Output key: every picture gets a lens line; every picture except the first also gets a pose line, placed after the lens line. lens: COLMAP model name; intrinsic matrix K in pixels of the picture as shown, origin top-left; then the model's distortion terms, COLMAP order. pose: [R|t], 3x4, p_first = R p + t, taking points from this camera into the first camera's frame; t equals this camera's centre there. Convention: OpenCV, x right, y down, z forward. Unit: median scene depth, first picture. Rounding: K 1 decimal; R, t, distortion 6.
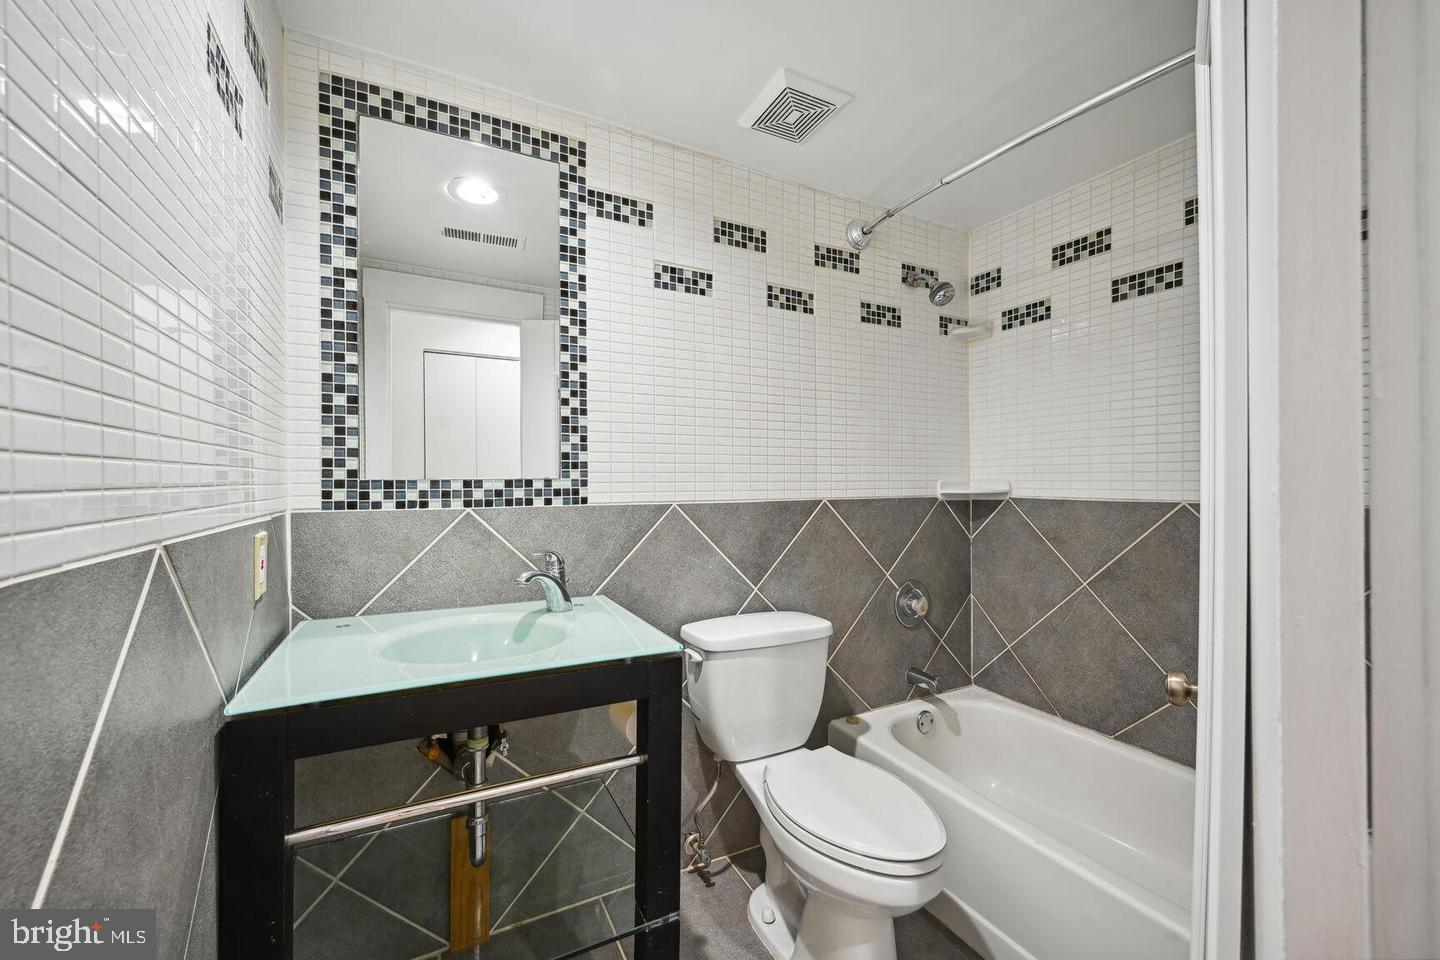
lens RADIAL K [[578.4, 0, 725.2], [0, 578.4, 480.9], [0, 0, 1]] dist [-0.001060, 0.000203]
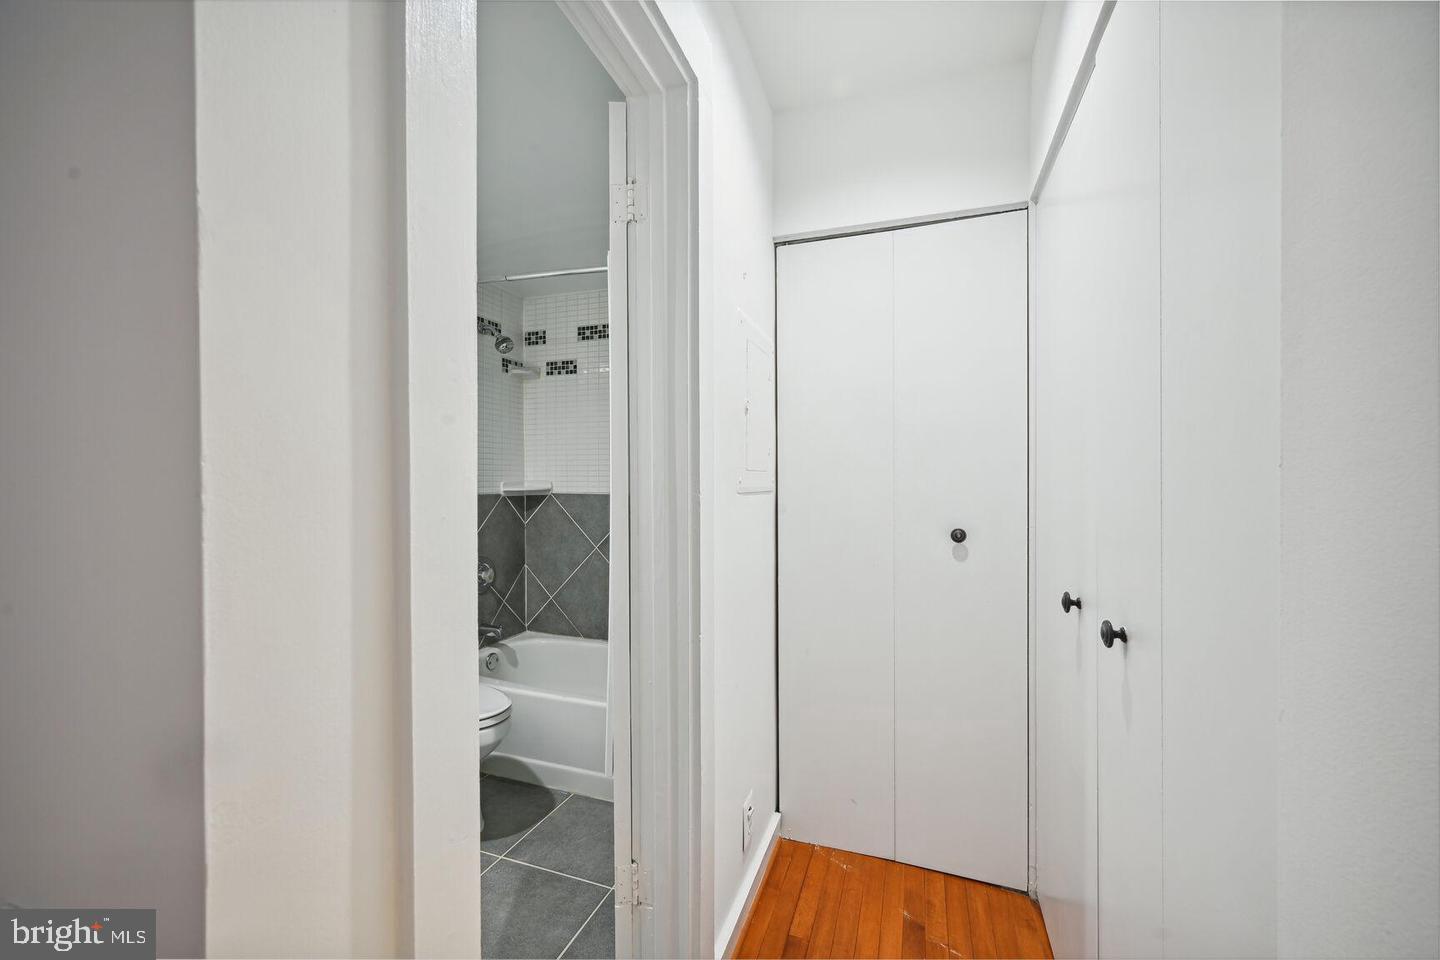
lens RADIAL K [[578.4, 0, 725.8], [0, 578.4, 479.3], [0, 0, 1]] dist [-0.001060, 0.000203]
pose [[0.739856, -0.001584, 0.672764, -0.150636], [0.000301, 0.999998, 0.002023, -0.008238], [-0.672766, -0.001295, 0.739855, -0.346514]]
